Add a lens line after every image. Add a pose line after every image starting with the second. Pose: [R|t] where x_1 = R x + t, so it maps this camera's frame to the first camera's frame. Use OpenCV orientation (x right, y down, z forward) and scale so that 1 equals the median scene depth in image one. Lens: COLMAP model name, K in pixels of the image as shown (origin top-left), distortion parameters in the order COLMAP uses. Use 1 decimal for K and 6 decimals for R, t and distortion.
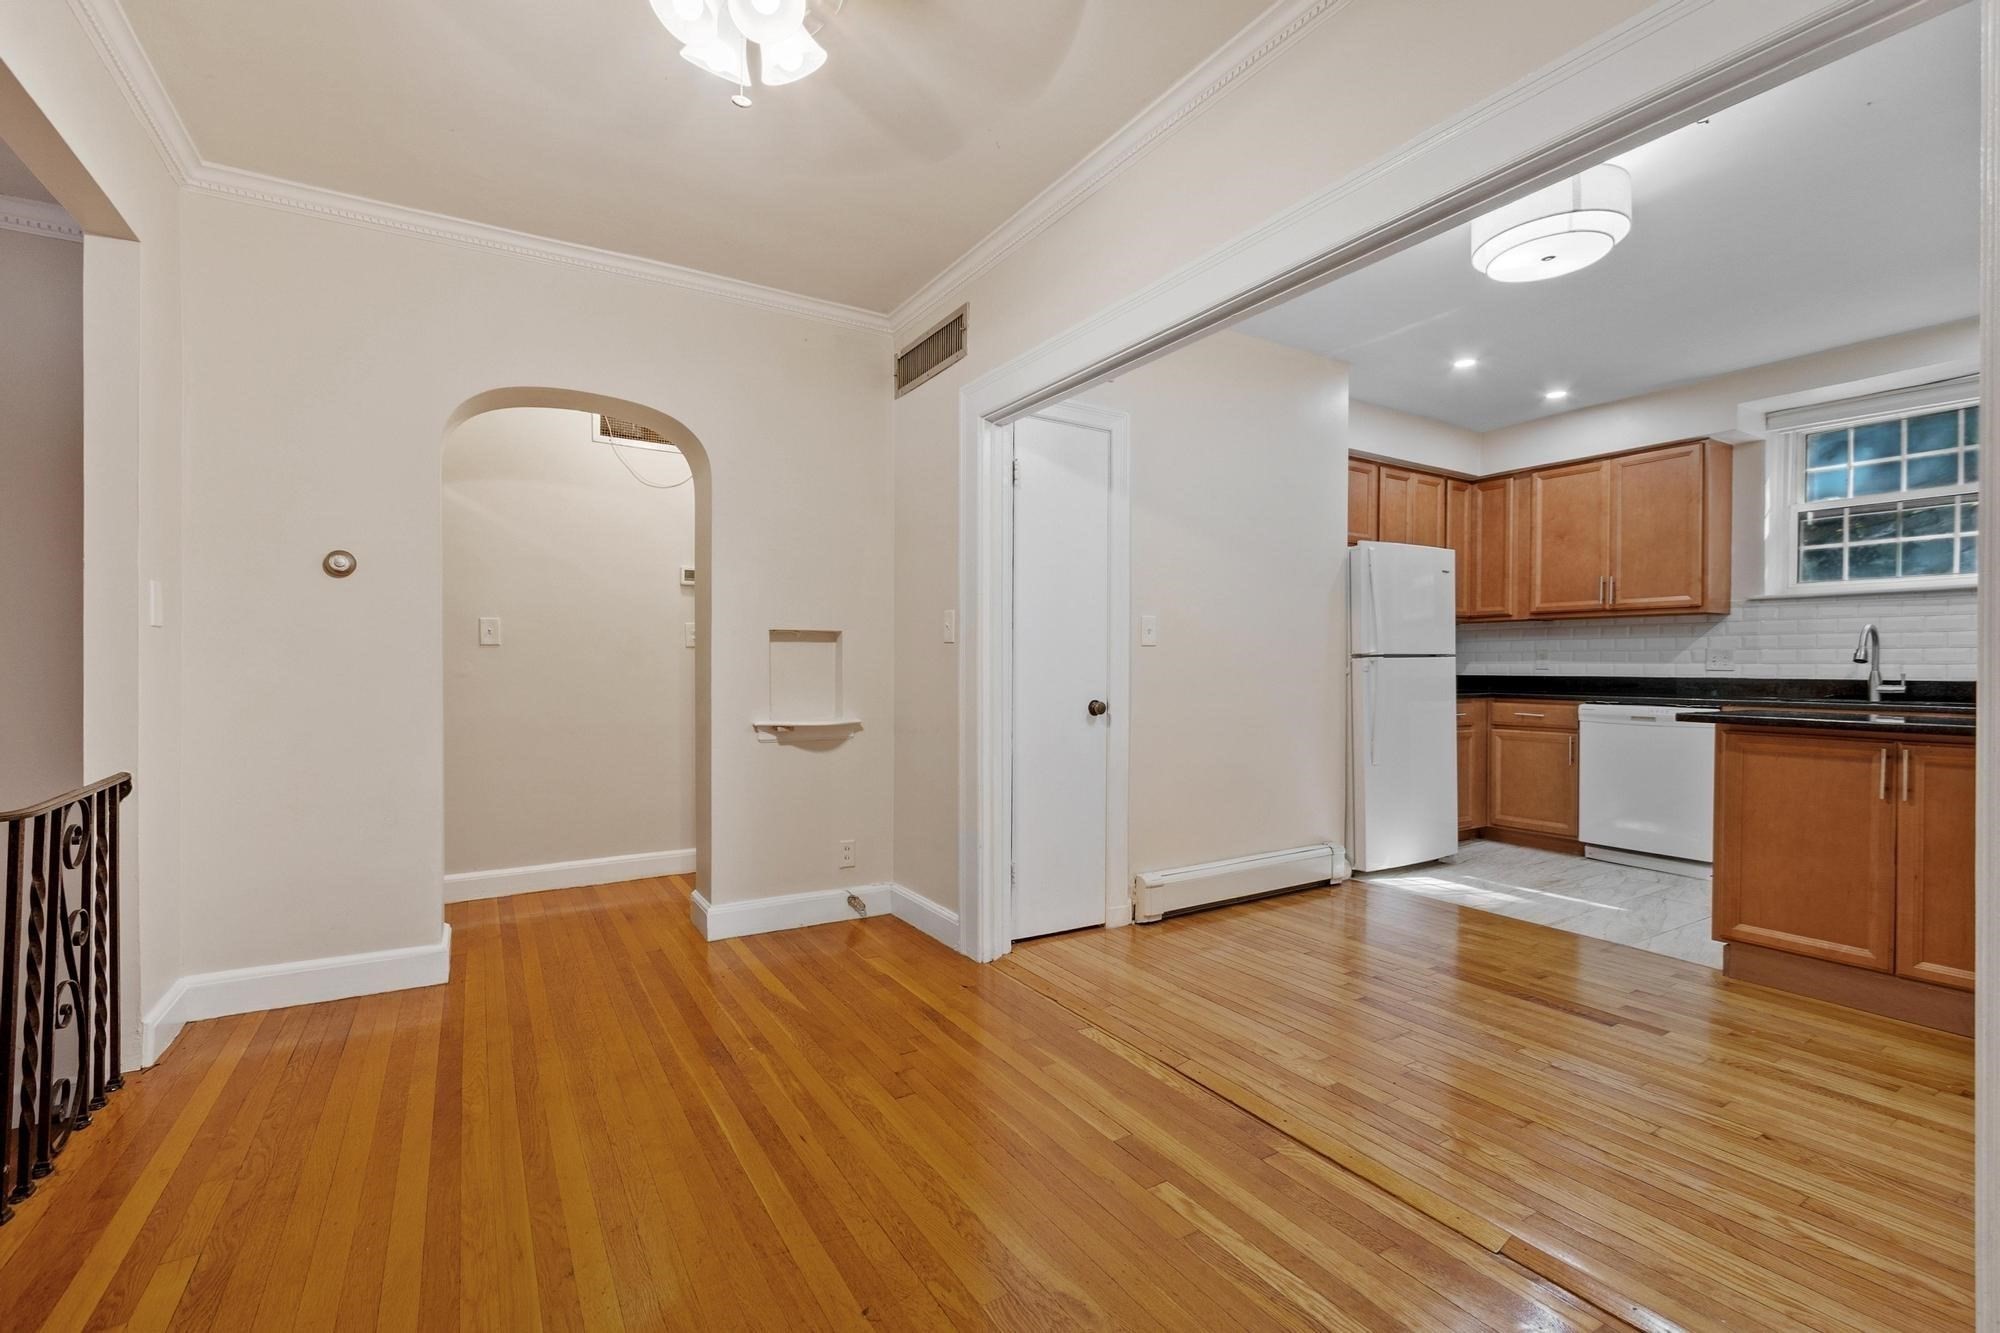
lens RADIAL K [[861.2, 0, 1006.4], [0, 861.2, 673.6], [0, 0, 1]] dist [-0.000374, -0.000022]
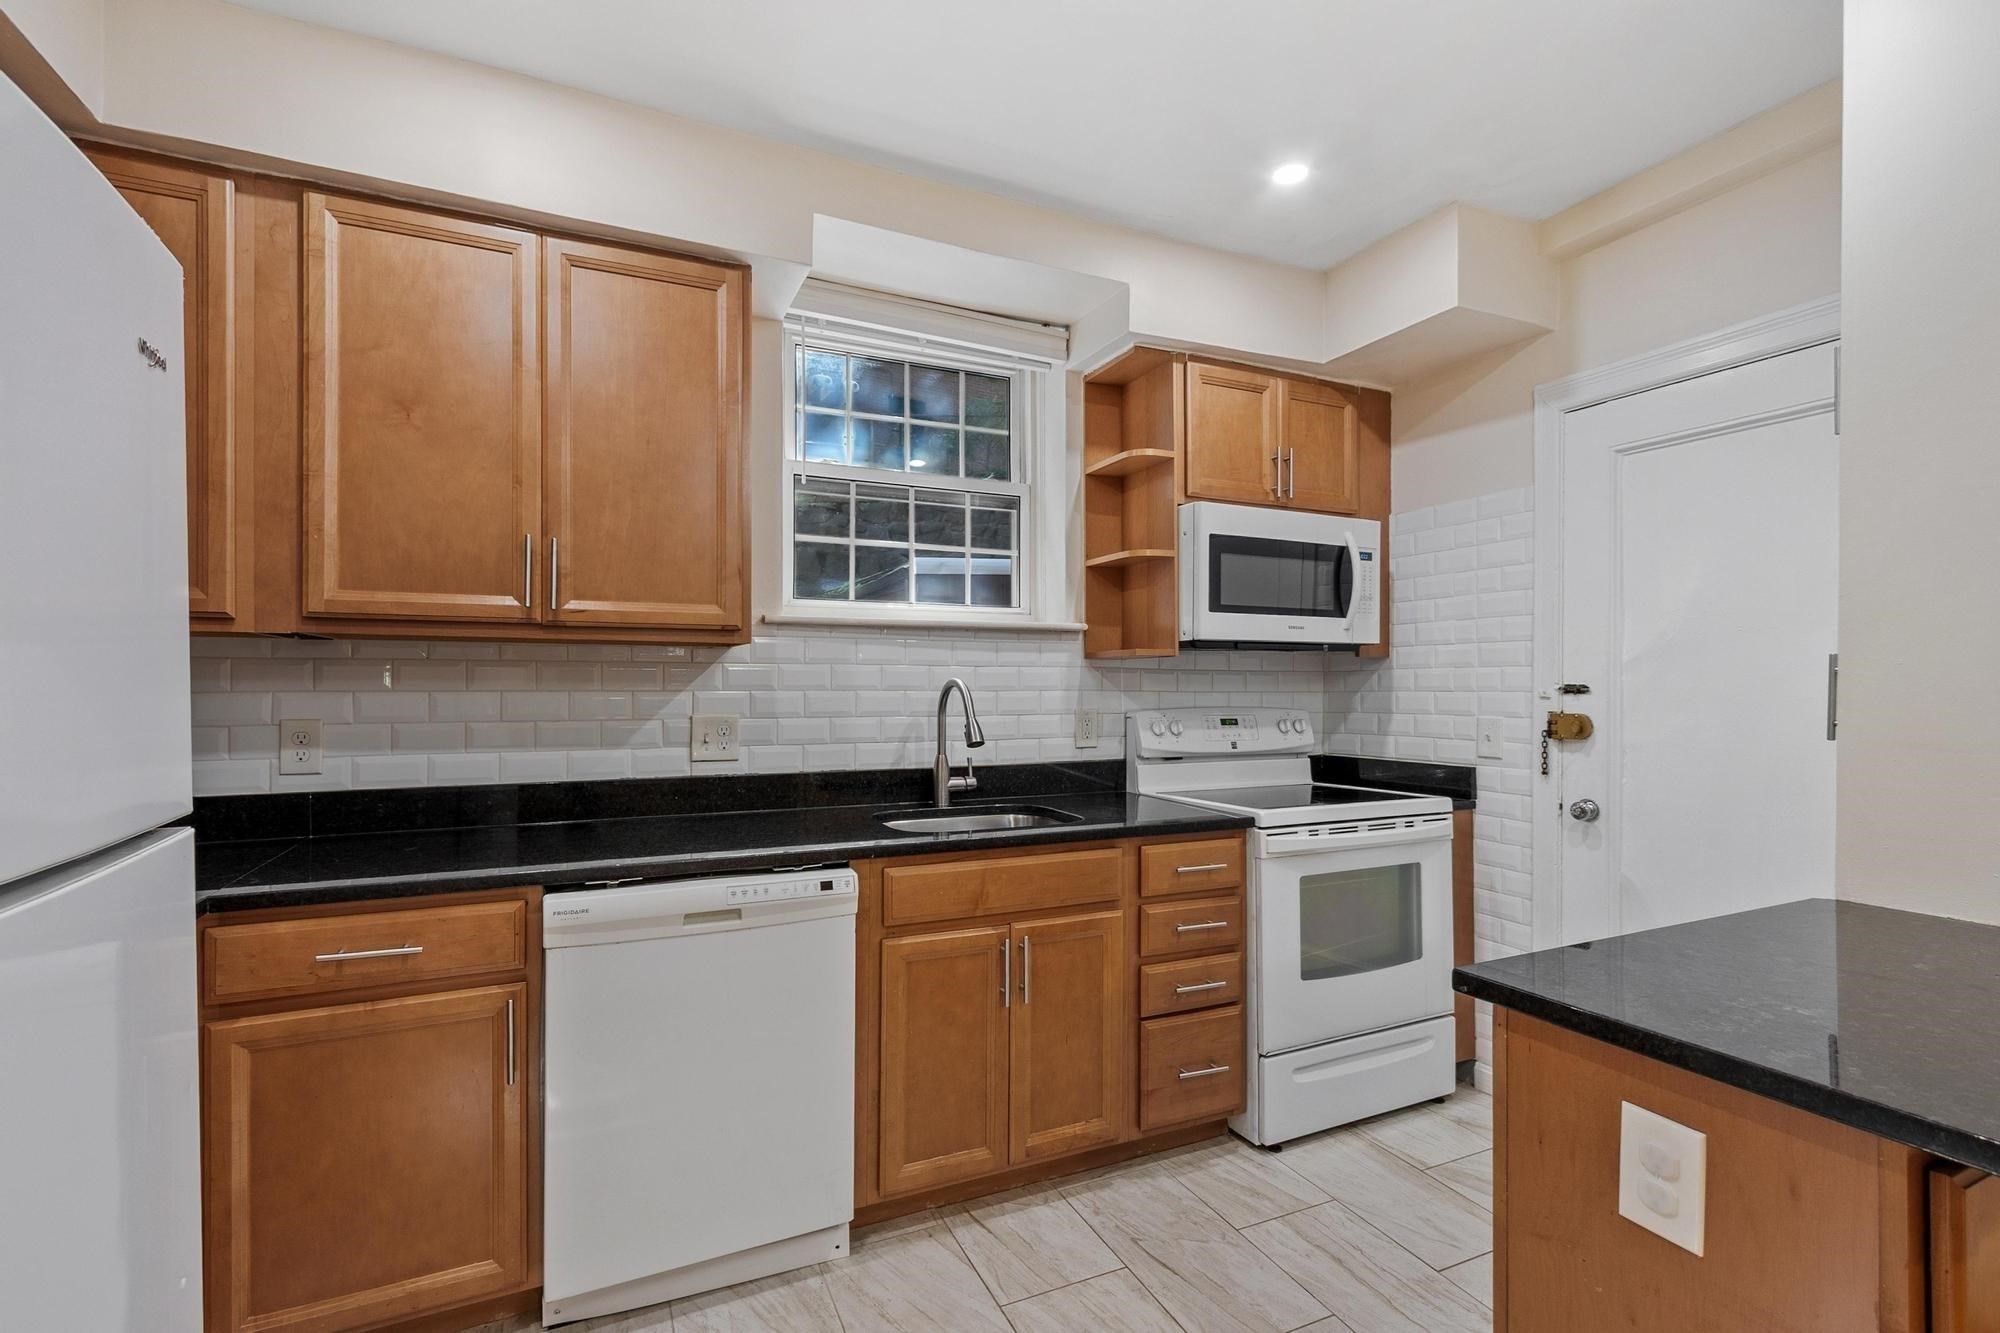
lens RADIAL K [[884.2, 0, 978.5], [0, 884.2, 683.2], [0, 0, 1]] dist [-0.000305, -0.000156]
pose [[0.140813, -0.004867, 0.990024, 0.376120], [0.006961, 0.999968, 0.003926, -0.053360], [-0.990012, 0.006339, 0.140842, 0.847746]]
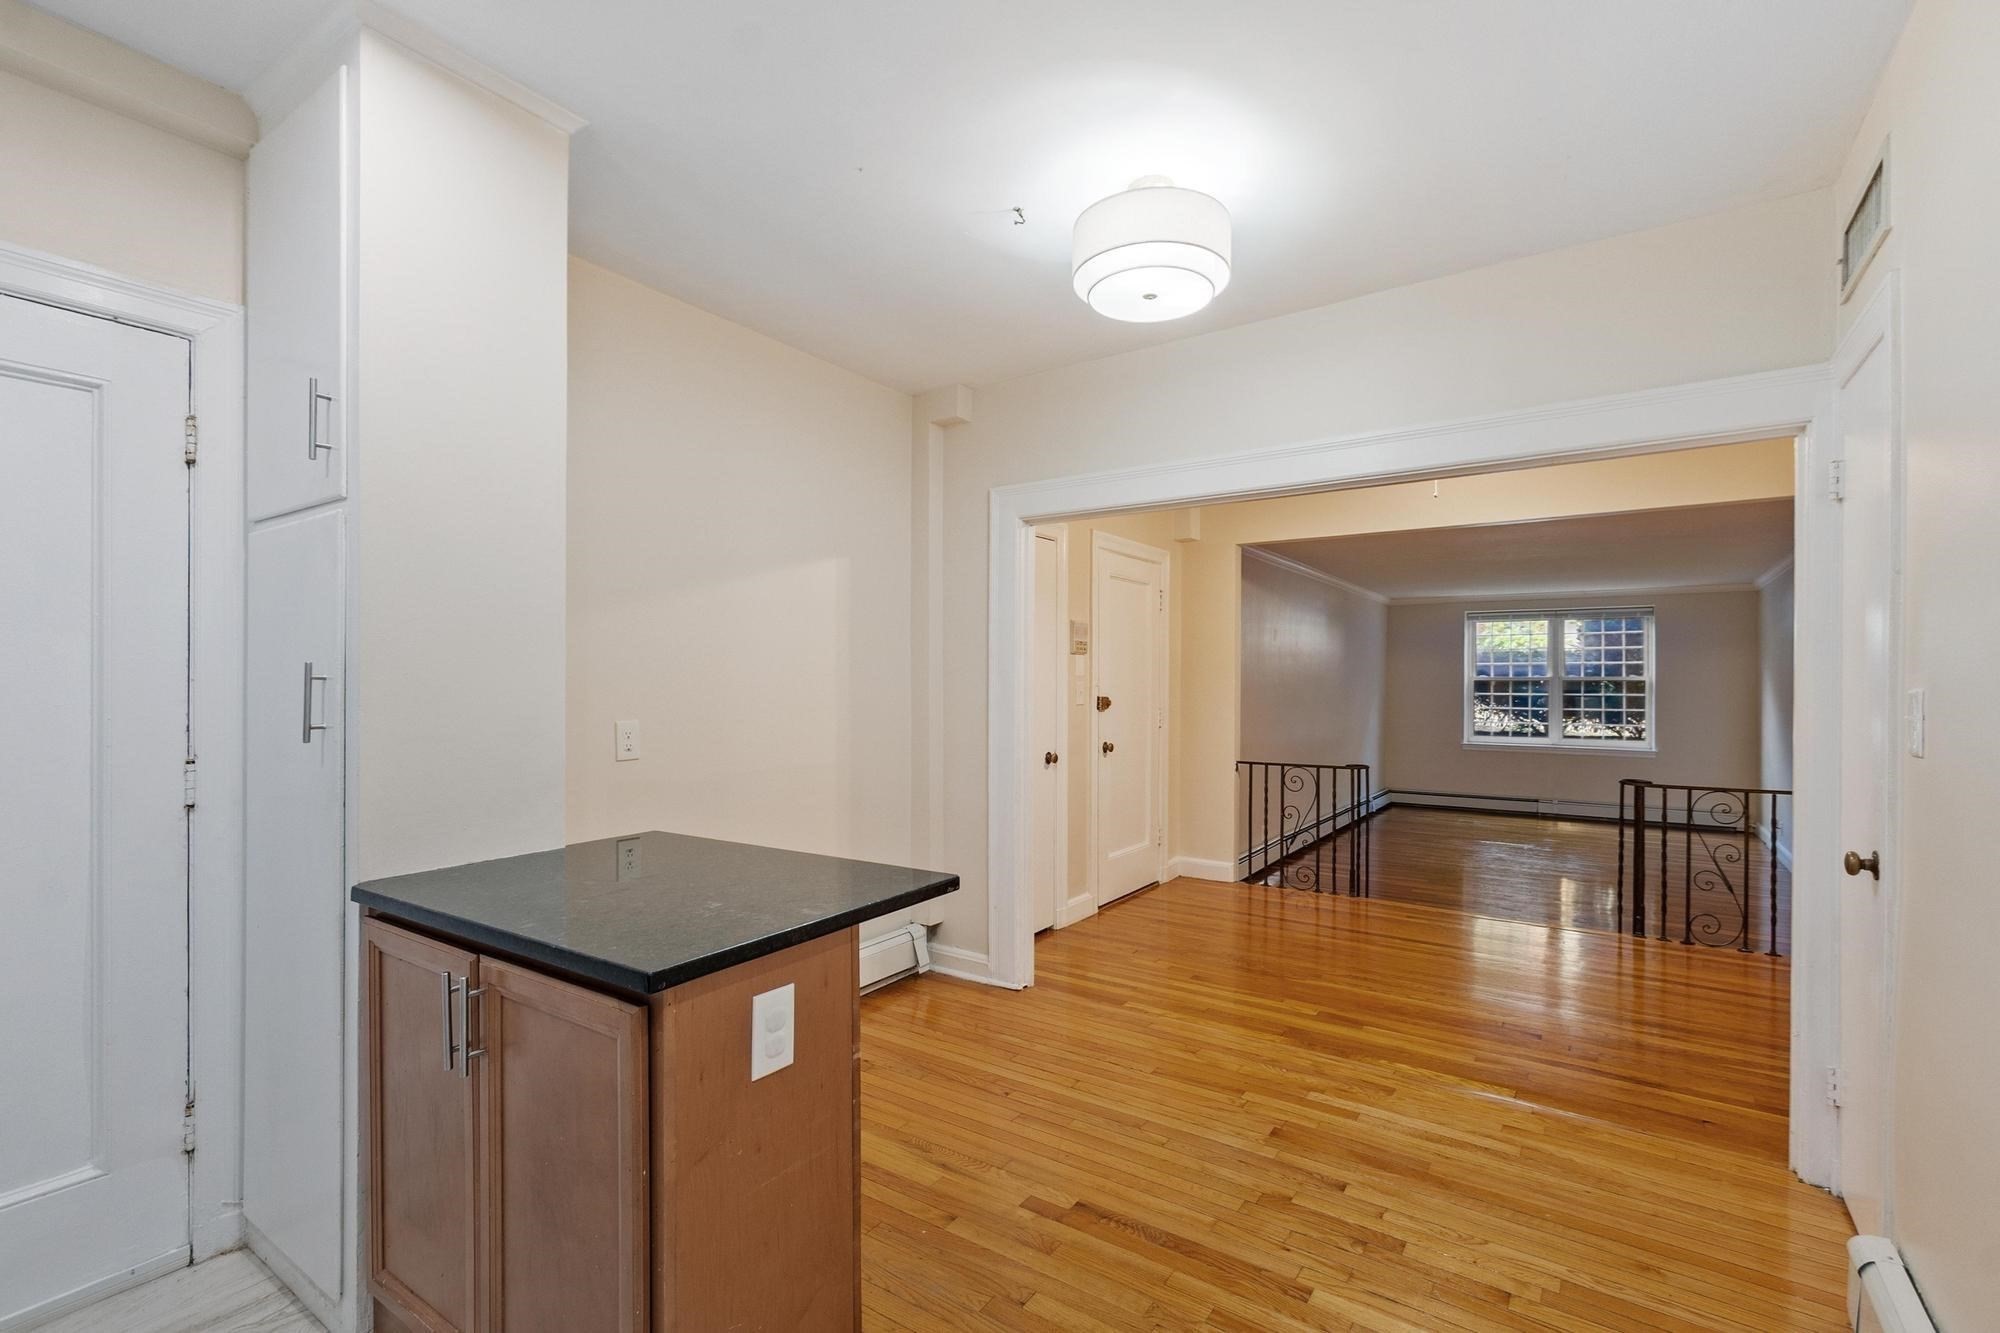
lens RADIAL K [[895.5, 0, 997.6], [0, 895.5, 678.4], [0, 0, 1]] dist [-0.001026, -0.000060]
pose [[-0.917546, -0.005676, -0.397588, 0.657531], [-0.007218, 0.999971, 0.002382, -0.056947], [0.397563, 0.005055, -0.917561, 1.029563]]
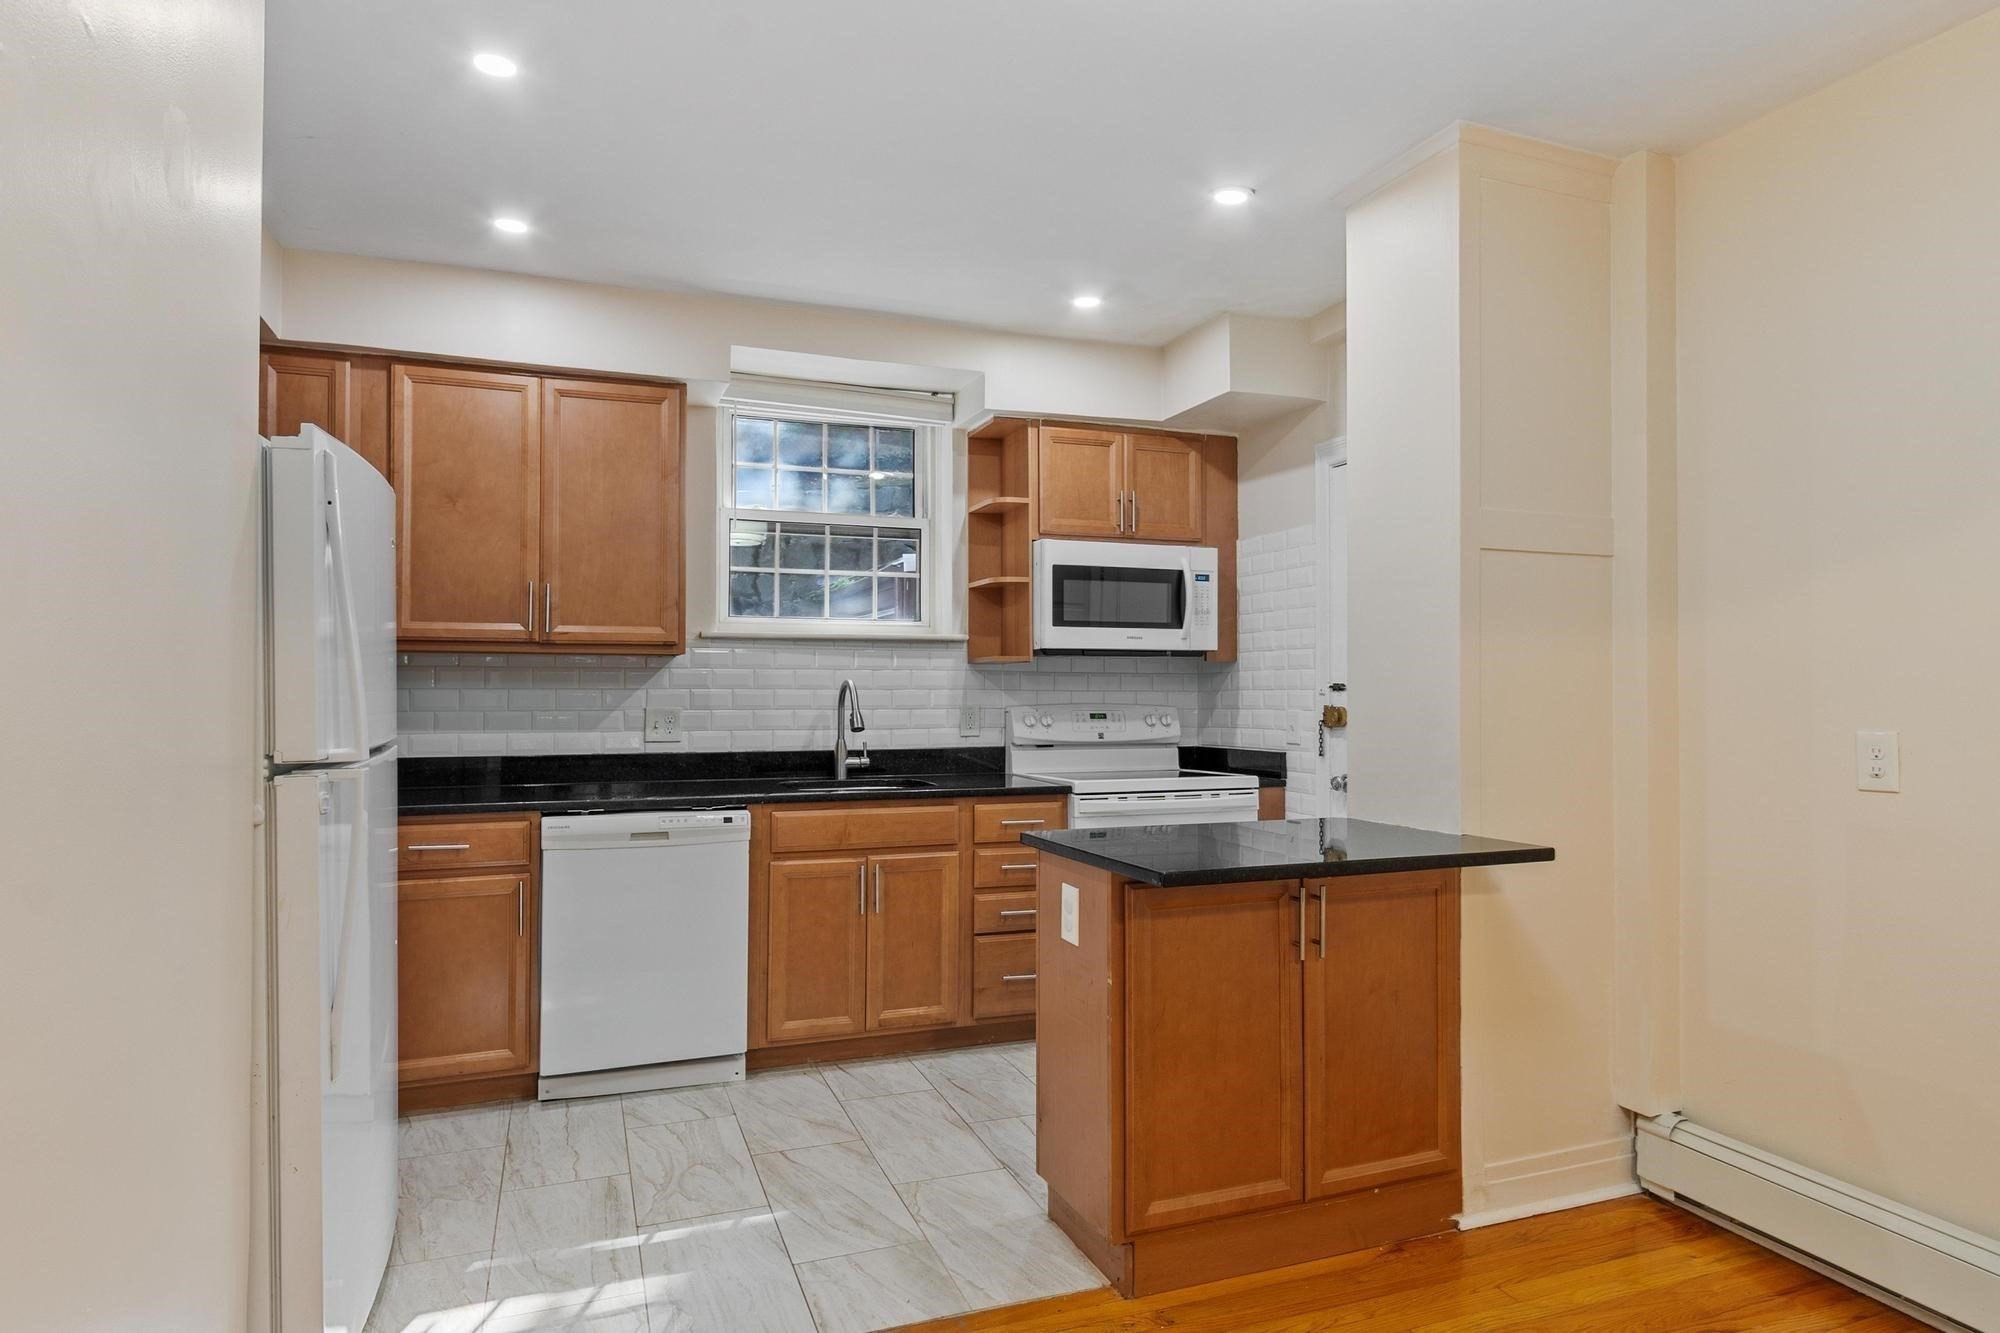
lens RADIAL K [[1136.5, 0, 1000.0], [0, 1136.5, 666.5], [0, 0, 1]] dist [0.001490, 0.000378]
pose [[0.193135, 0.014193, 0.981070, 0.030131], [0.008662, 0.999832, -0.016170, -0.048725], [-0.981134, 0.011621, 0.192980, 0.633554]]
